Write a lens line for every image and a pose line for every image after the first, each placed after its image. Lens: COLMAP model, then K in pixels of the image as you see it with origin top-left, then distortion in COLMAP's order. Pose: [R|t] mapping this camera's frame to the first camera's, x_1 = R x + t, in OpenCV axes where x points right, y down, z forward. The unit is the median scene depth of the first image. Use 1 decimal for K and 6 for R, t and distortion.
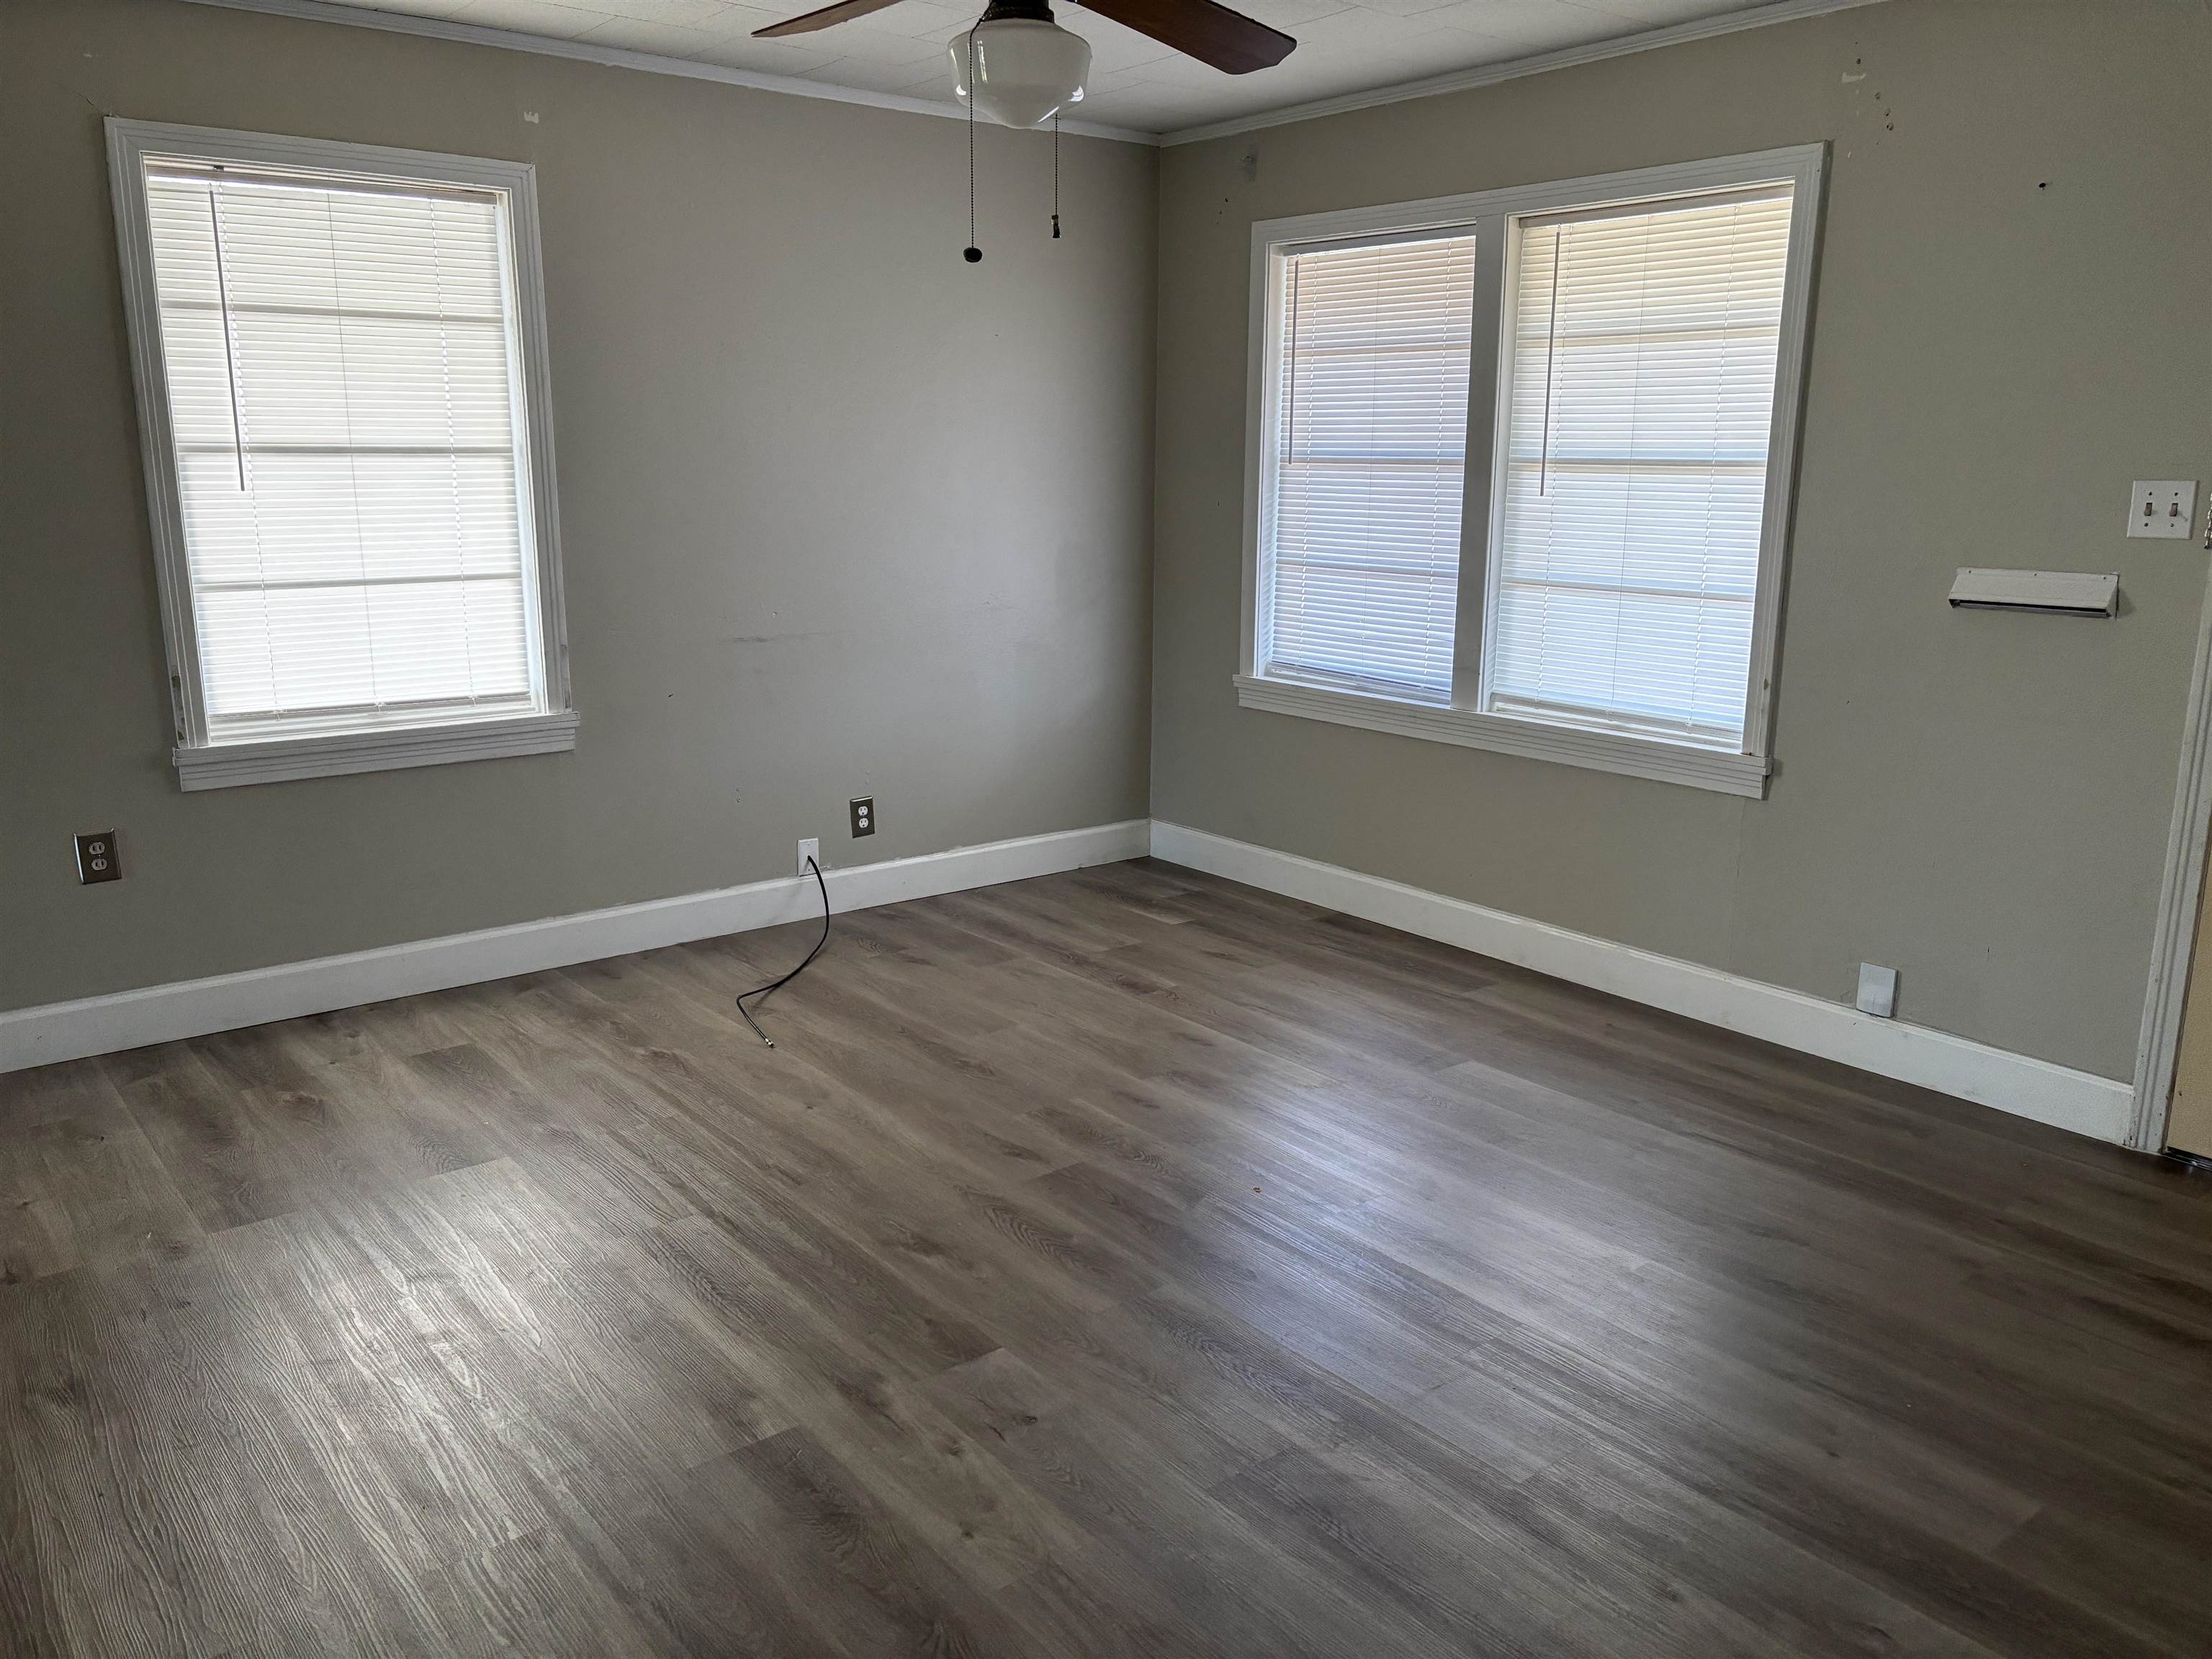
lens RADIAL K [[1654.4, 0, 1103.2], [0, 1654.4, 806.0], [0, 0, 1]] dist [0.008397, -0.004139]
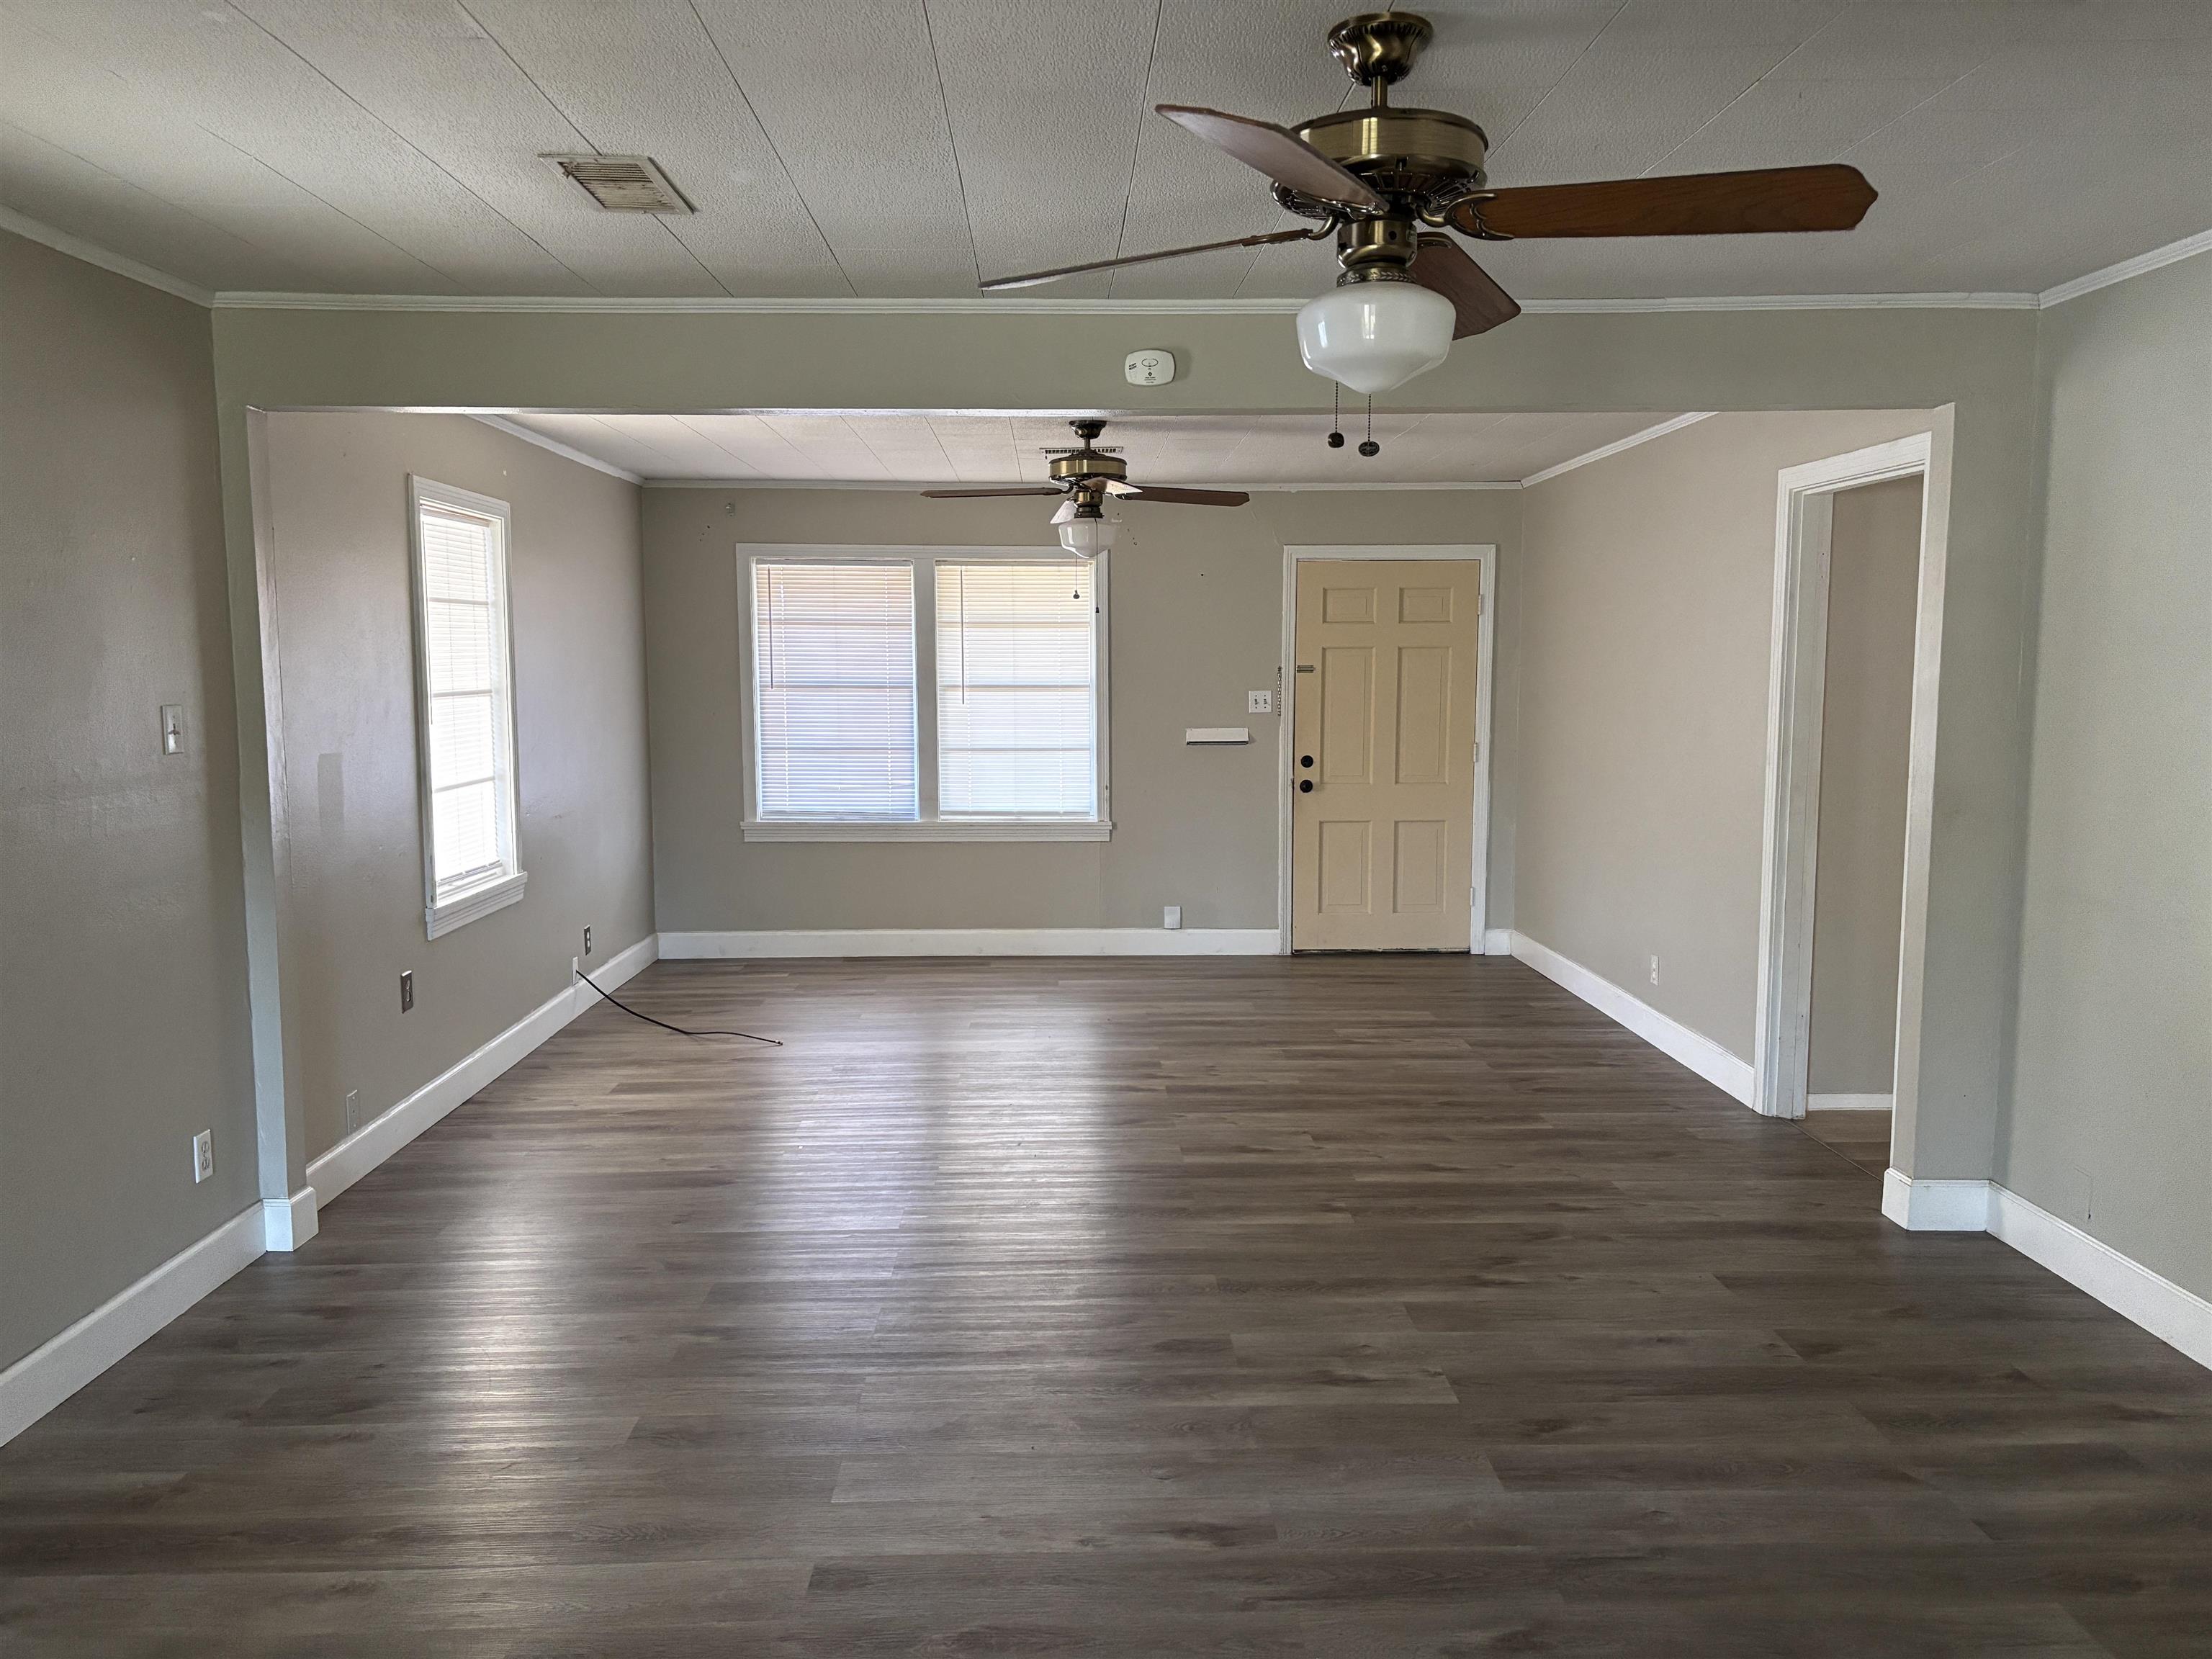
lens RADIAL K [[1654.4, 0, 1103.2], [0, 1654.4, 806.0], [0, 0, 1]] dist [0.008397, -0.004139]
pose [[0.603632, -0.075825, 0.793649, -1.195686], [0.171377, 0.984537, -0.036283, 0.025110], [-0.778626, 0.157914, 0.607293, -0.266585]]
